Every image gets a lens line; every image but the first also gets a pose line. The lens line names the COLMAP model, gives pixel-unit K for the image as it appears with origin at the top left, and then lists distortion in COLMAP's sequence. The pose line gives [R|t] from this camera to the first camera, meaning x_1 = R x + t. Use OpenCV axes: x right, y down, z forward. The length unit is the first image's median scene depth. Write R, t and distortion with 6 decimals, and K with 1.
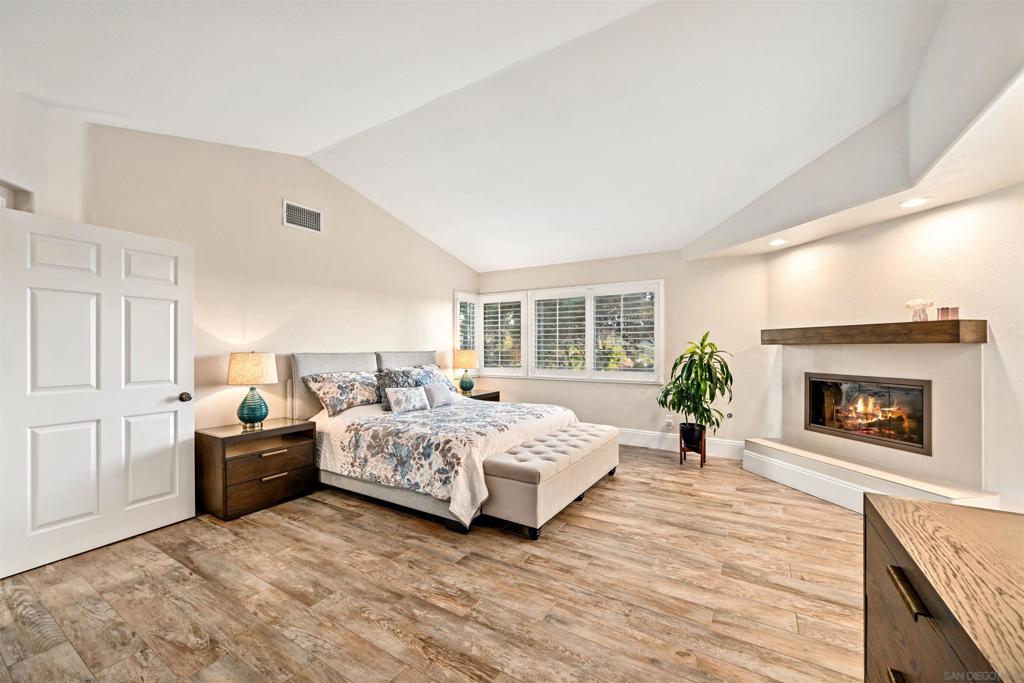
lens RADIAL K [[397.1, 0, 516.3], [0, 397.1, 345.8], [0, 0, 1]] dist [-0.002605, 0.000135]
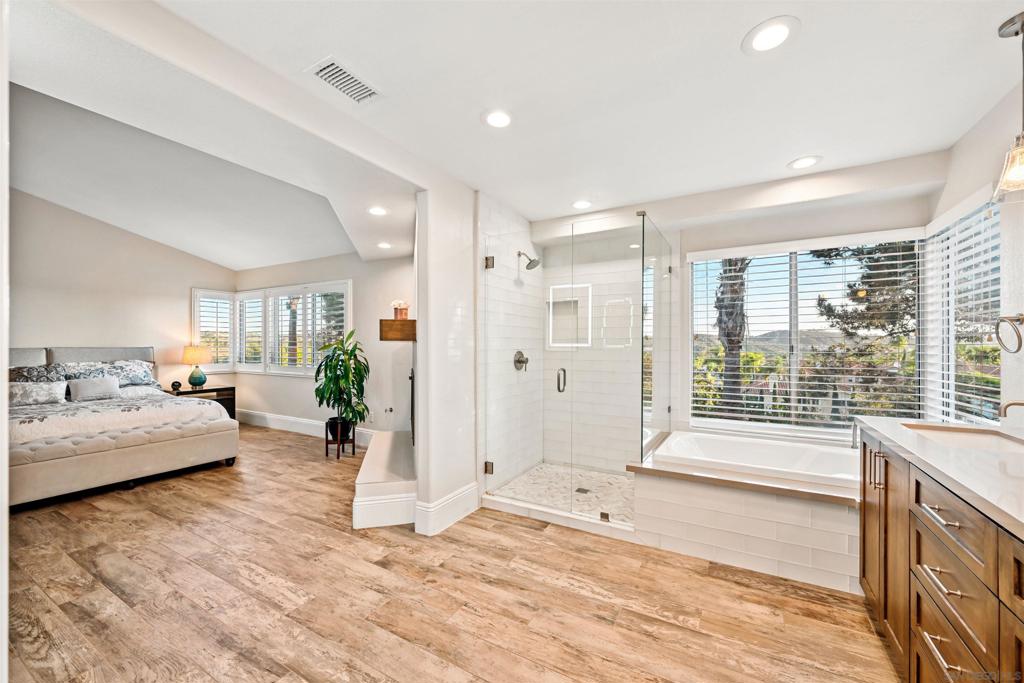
lens RADIAL K [[397.1, 0, 516.3], [0, 397.1, 345.8], [0, 0, 1]] dist [-0.002605, 0.000135]
pose [[0.998877, 0.007316, 0.046816, 0.953861], [-0.007332, 0.999973, 0.000180, 0.004499], [-0.046814, -0.000523, 0.998903, -0.069906]]
